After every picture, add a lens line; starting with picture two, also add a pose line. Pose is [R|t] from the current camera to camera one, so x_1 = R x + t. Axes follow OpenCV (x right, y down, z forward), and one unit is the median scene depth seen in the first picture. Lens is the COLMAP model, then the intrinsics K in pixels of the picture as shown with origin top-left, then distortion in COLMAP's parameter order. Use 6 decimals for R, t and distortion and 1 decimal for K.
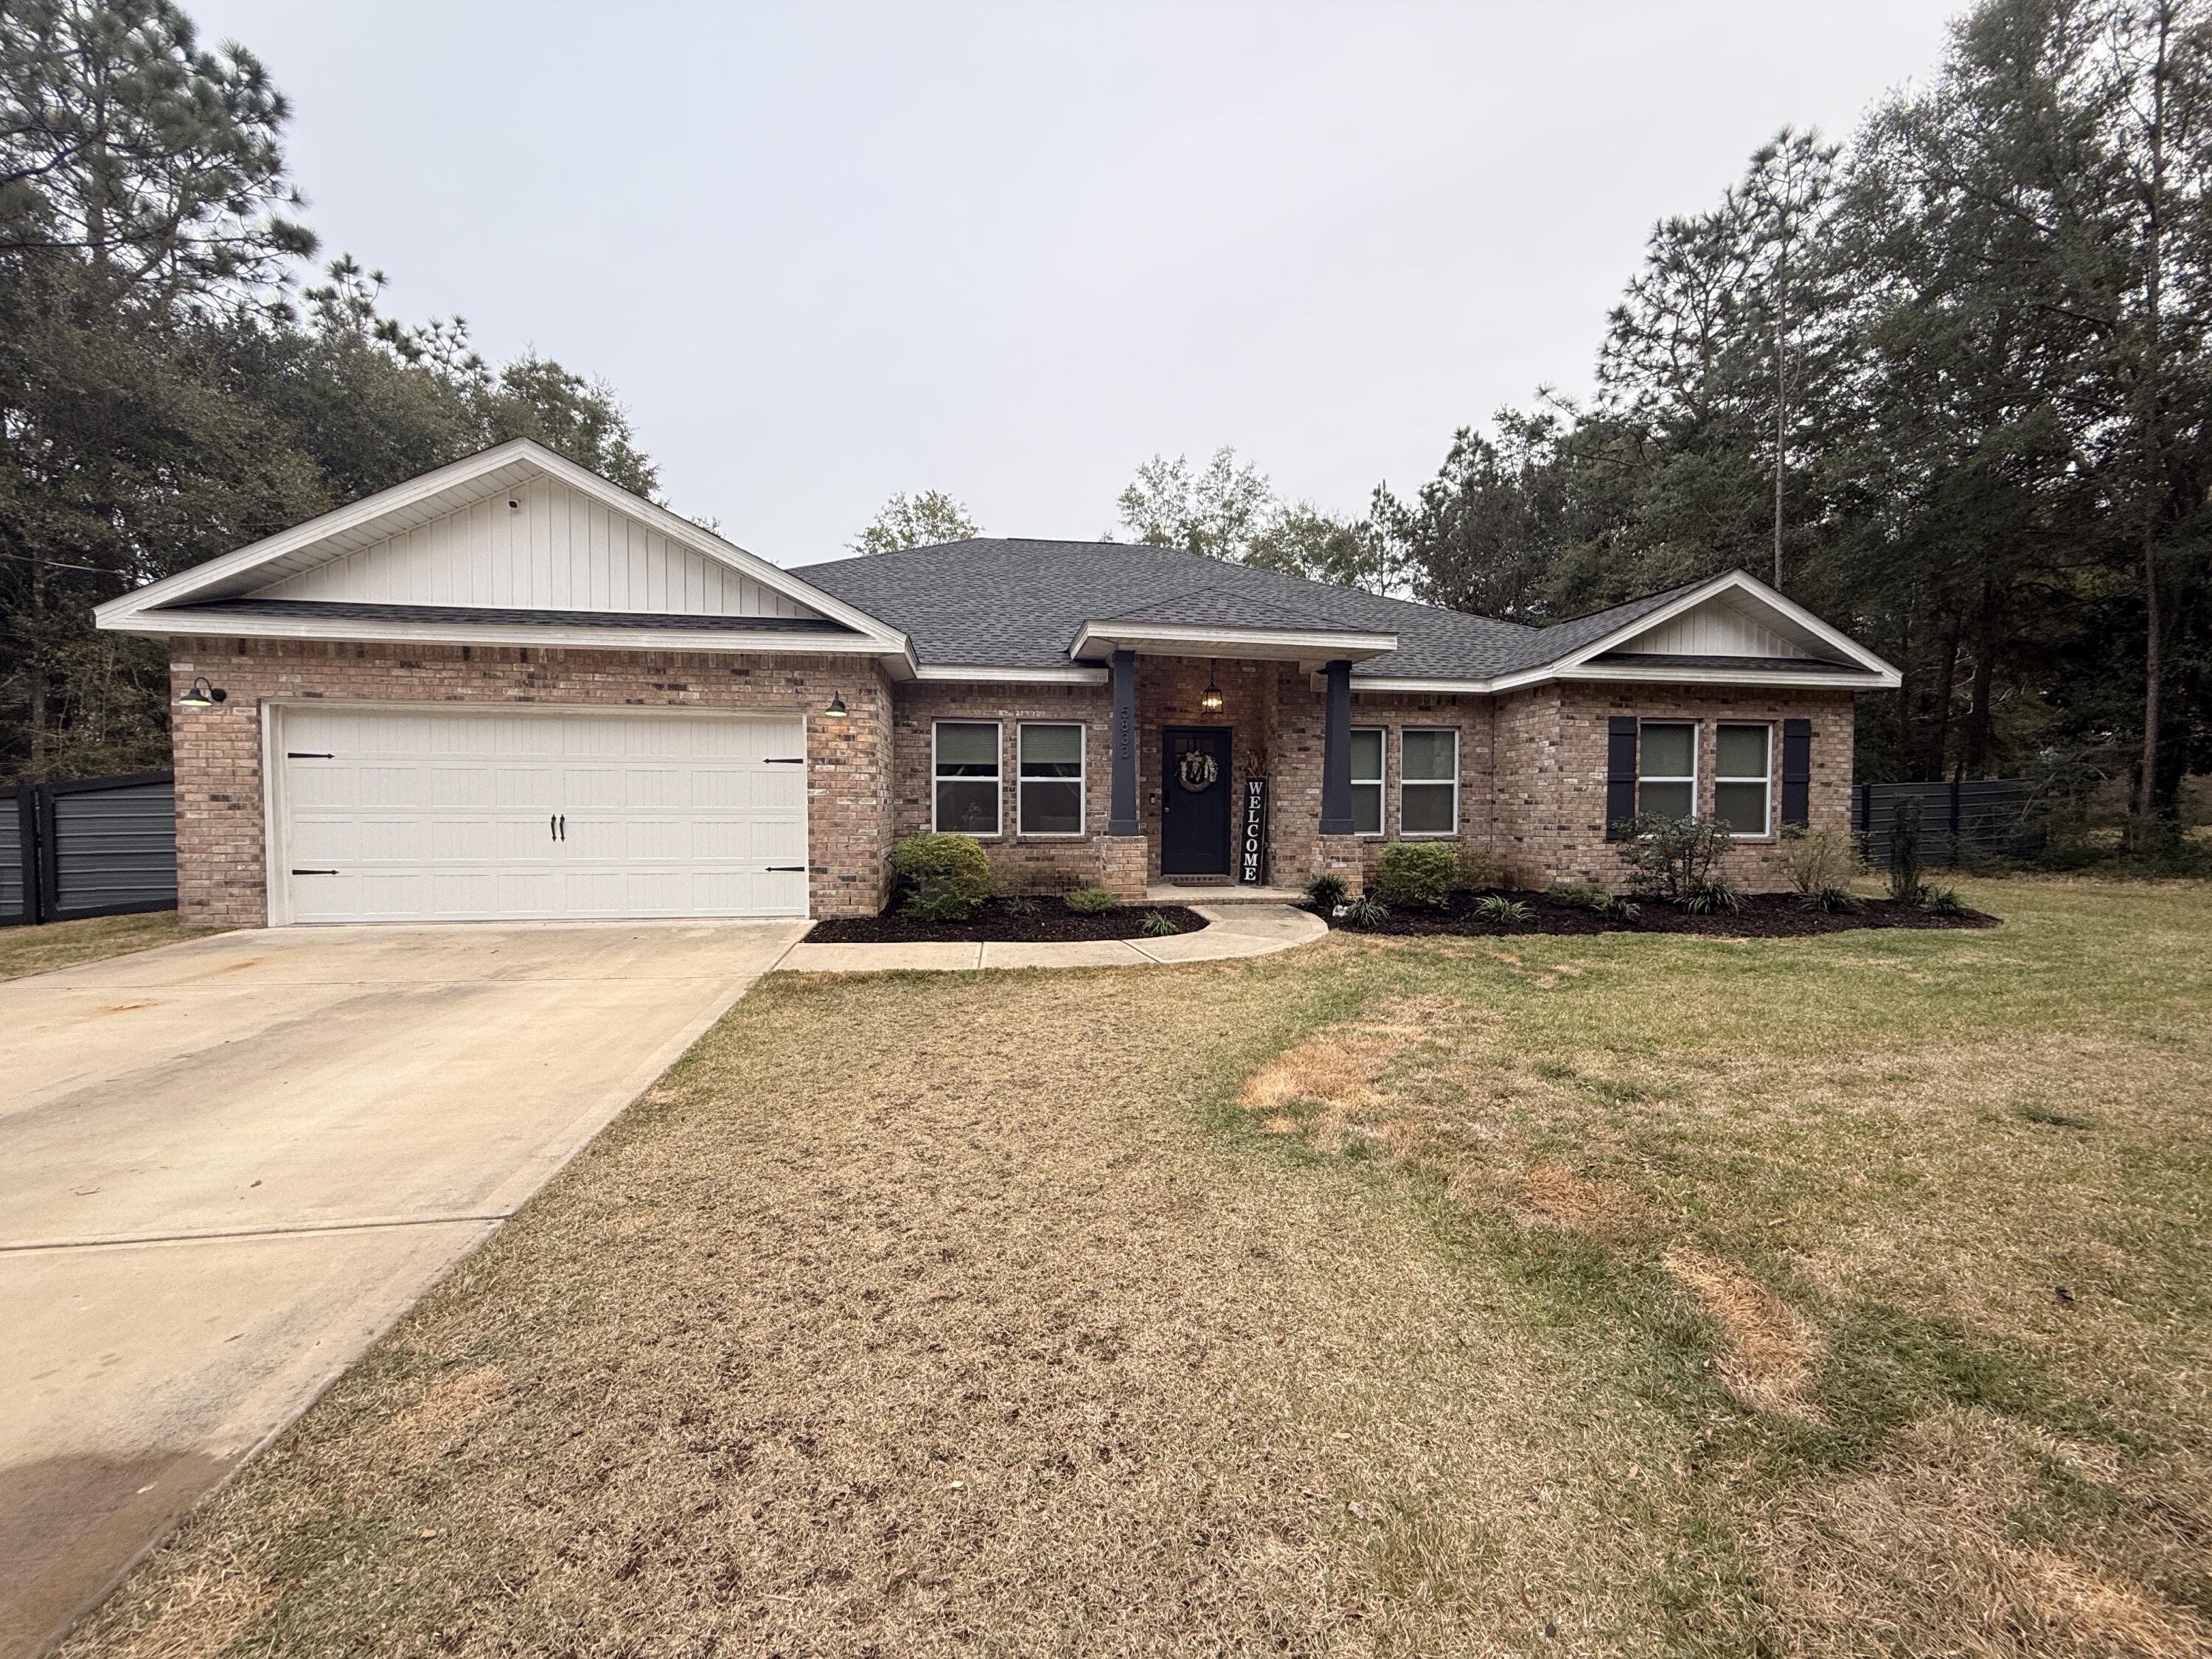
lens RADIAL K [[879.7, 0, 1106.1], [0, 879.7, 830.3], [0, 0, 1]] dist [-0.003688, 0.000198]
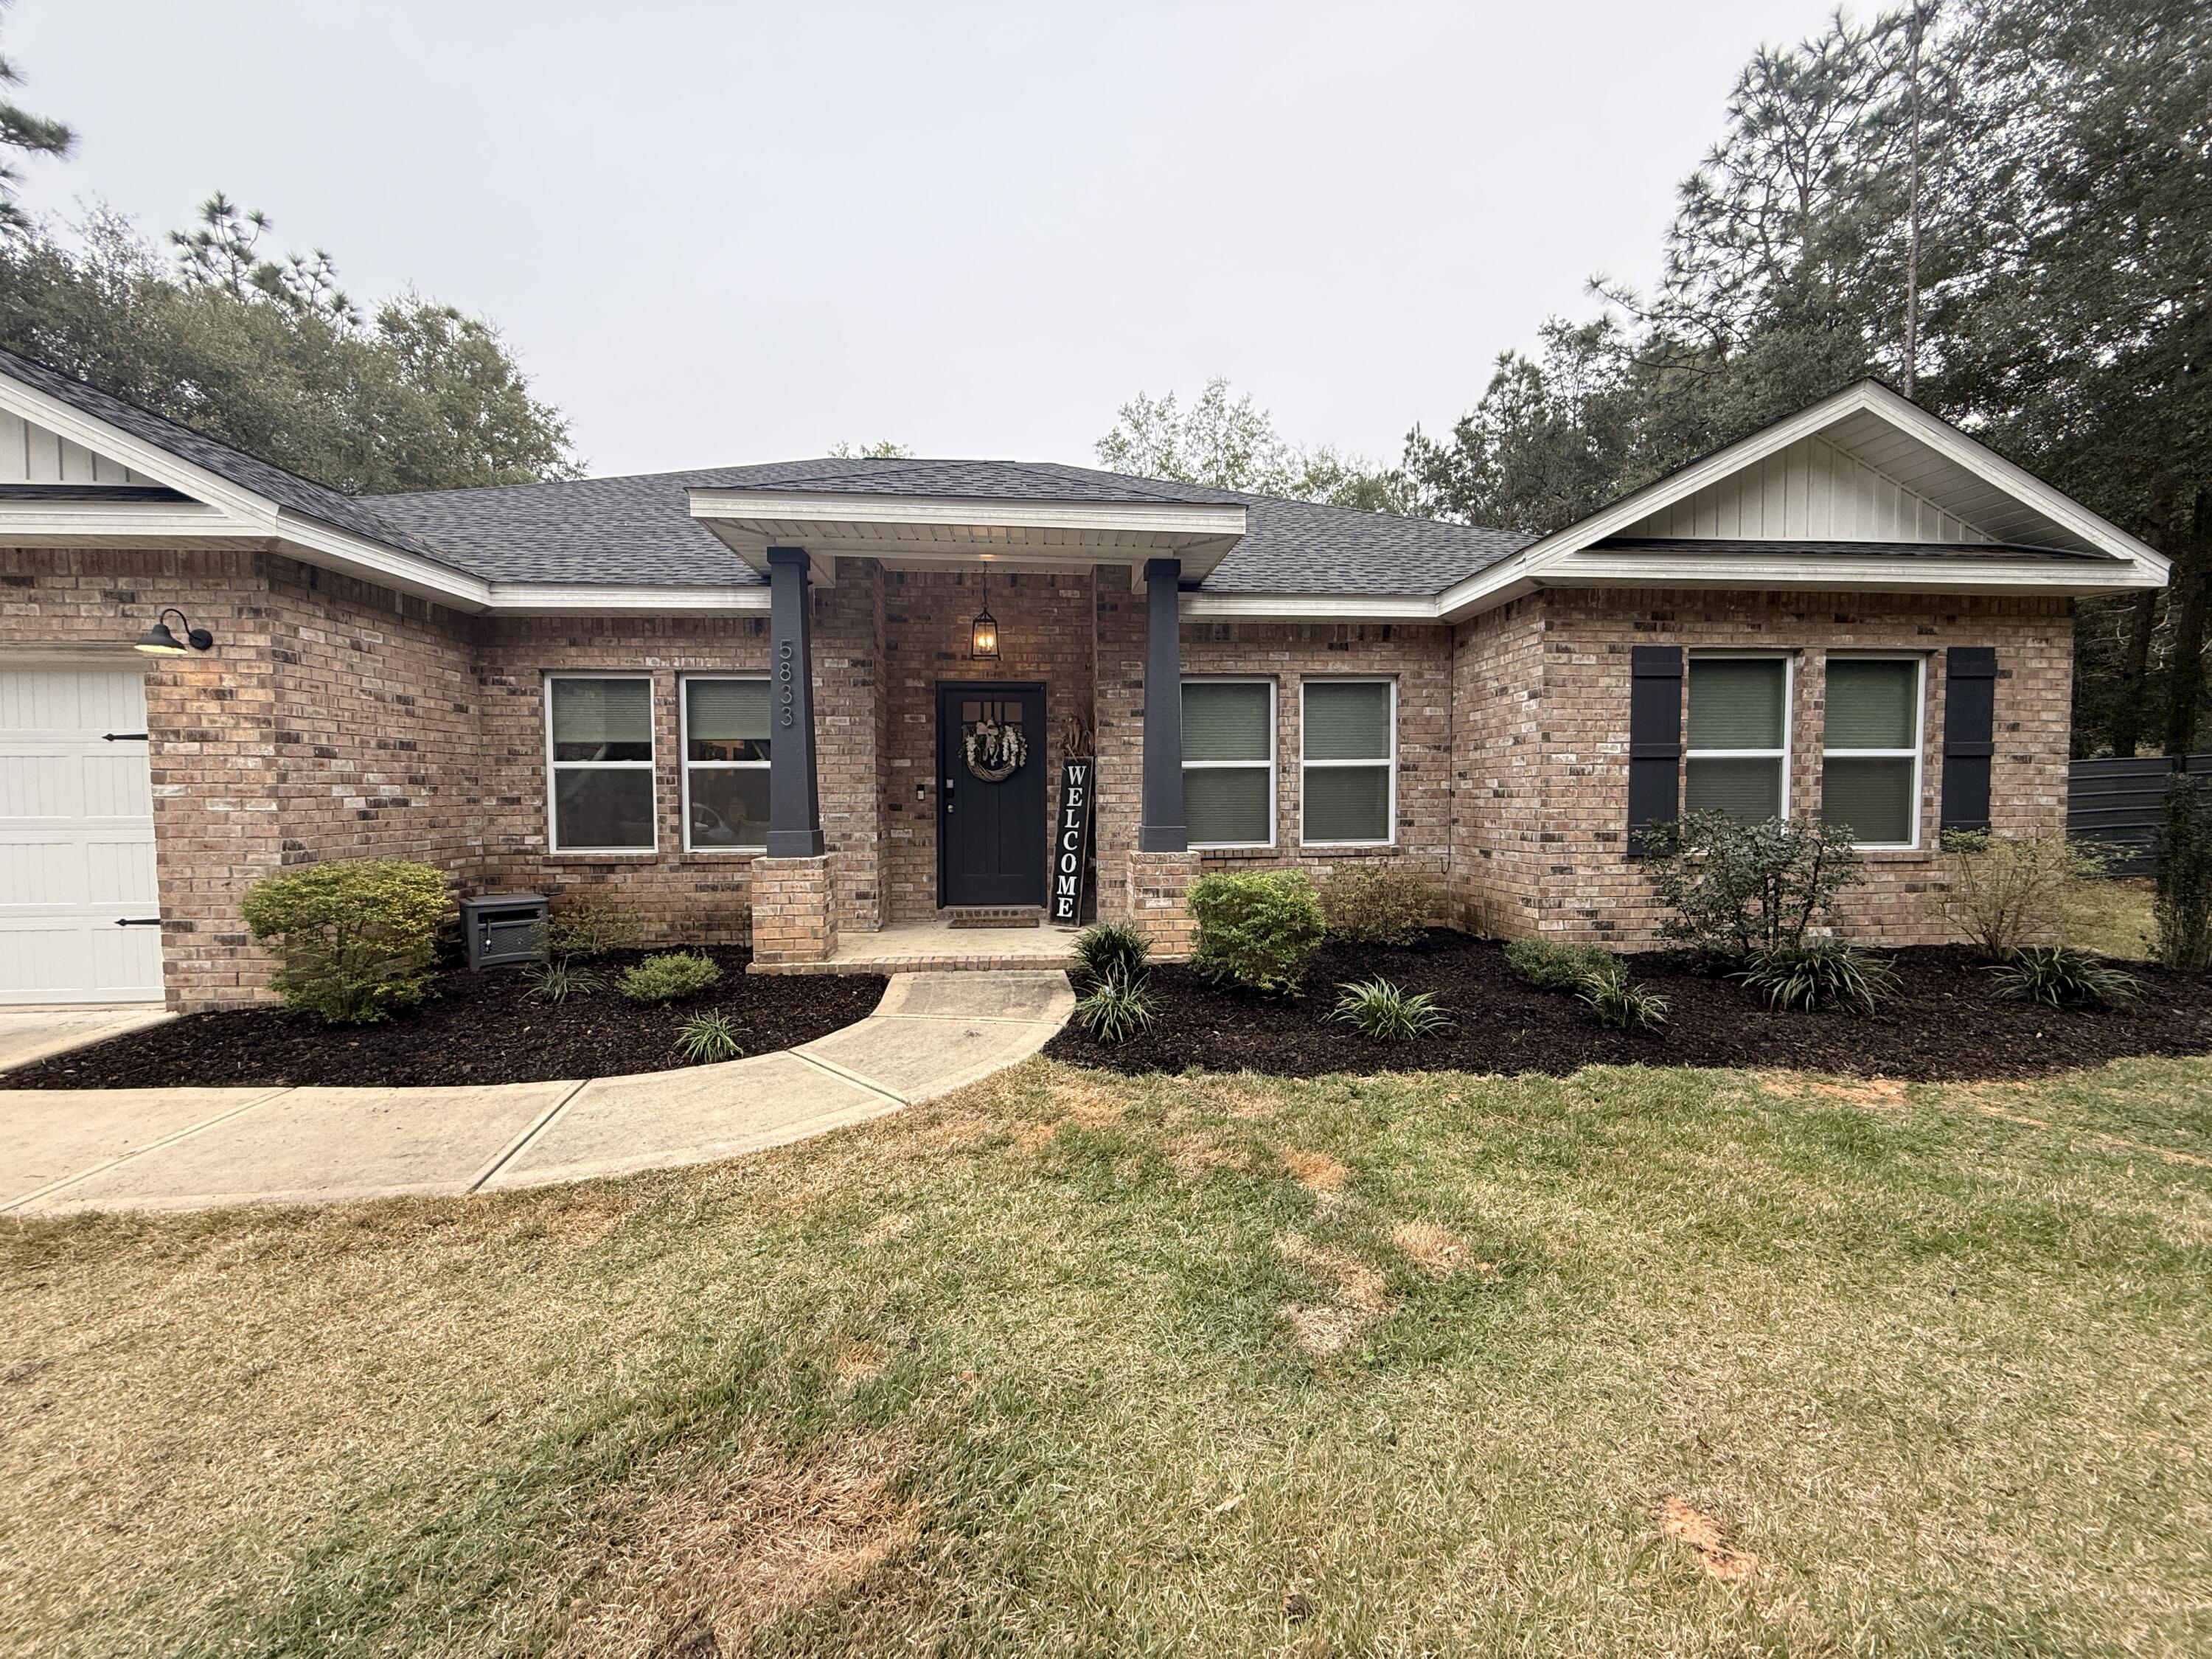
lens RADIAL K [[879.7, 0, 1104.5], [0, 879.7, 832.1], [0, 0, 1]] dist [-0.003688, 0.000198]
pose [[0.997438, -0.005125, -0.071359, 0.251638], [0.006255, 0.999858, 0.015628, -0.016728], [0.071269, -0.016035, 0.997328, 0.372679]]
